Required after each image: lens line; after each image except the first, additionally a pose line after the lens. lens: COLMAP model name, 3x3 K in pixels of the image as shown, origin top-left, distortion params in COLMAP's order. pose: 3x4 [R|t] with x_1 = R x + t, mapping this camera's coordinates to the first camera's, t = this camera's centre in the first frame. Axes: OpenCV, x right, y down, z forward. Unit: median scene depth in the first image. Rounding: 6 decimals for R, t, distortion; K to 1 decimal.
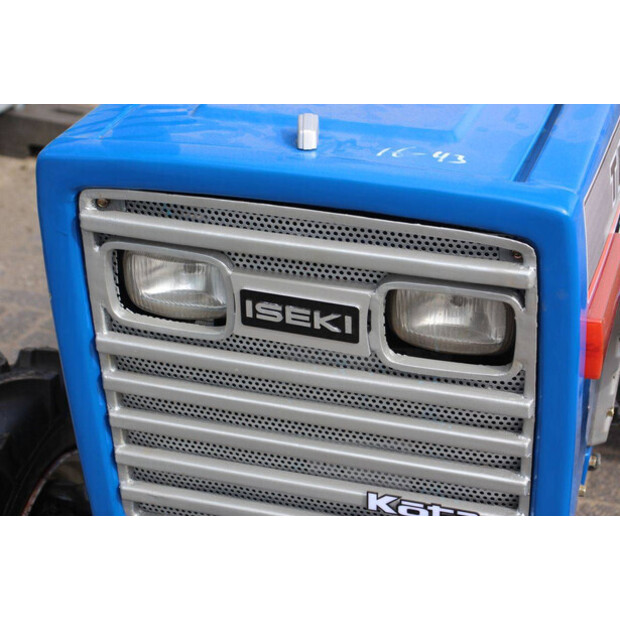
lens RADIAL K [[1516.1, 0, 309.5], [0, 1516.1, 308.8], [0, 0, 1]] dist [0.463431, 0.000000]
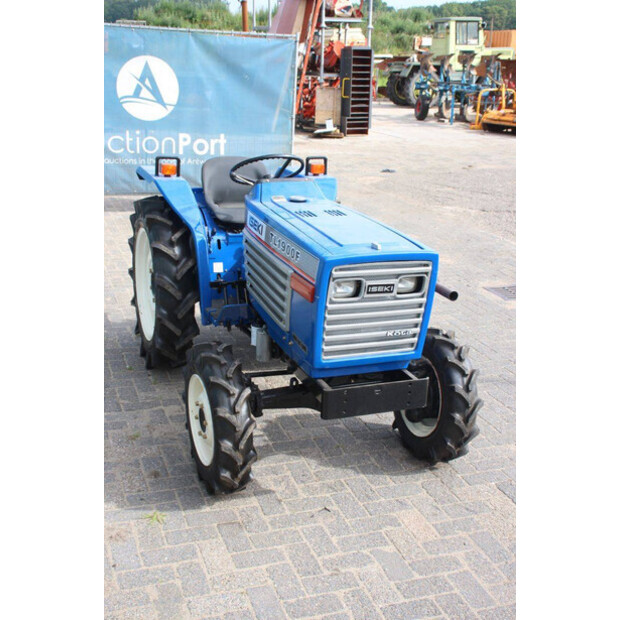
lens RADIAL K [[845.8, 0, 309.1], [0, 845.8, 309.8], [0, 0, 1]] dist [0.064062, 0.000000]
pose [[0.782354, -0.166322, 0.600215, -1.586678], [0.216889, 0.976120, -0.012218, 0.047473], [-0.583850, 0.139739, 0.799745, -0.767921]]
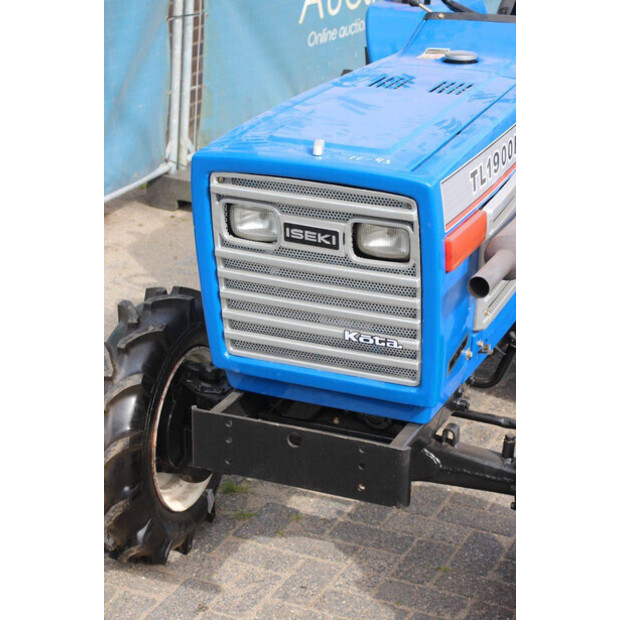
lens RADIAL K [[1516.1, 0, 308.1], [0, 1516.1, 312.8], [0, 0, 1]] dist [0.463431, 0.000000]
pose [[0.995385, 0.043228, -0.085672, 0.170451], [-0.048556, 0.996949, -0.061116, 0.235384], [0.082769, 0.064993, 0.994447, -1.054696]]
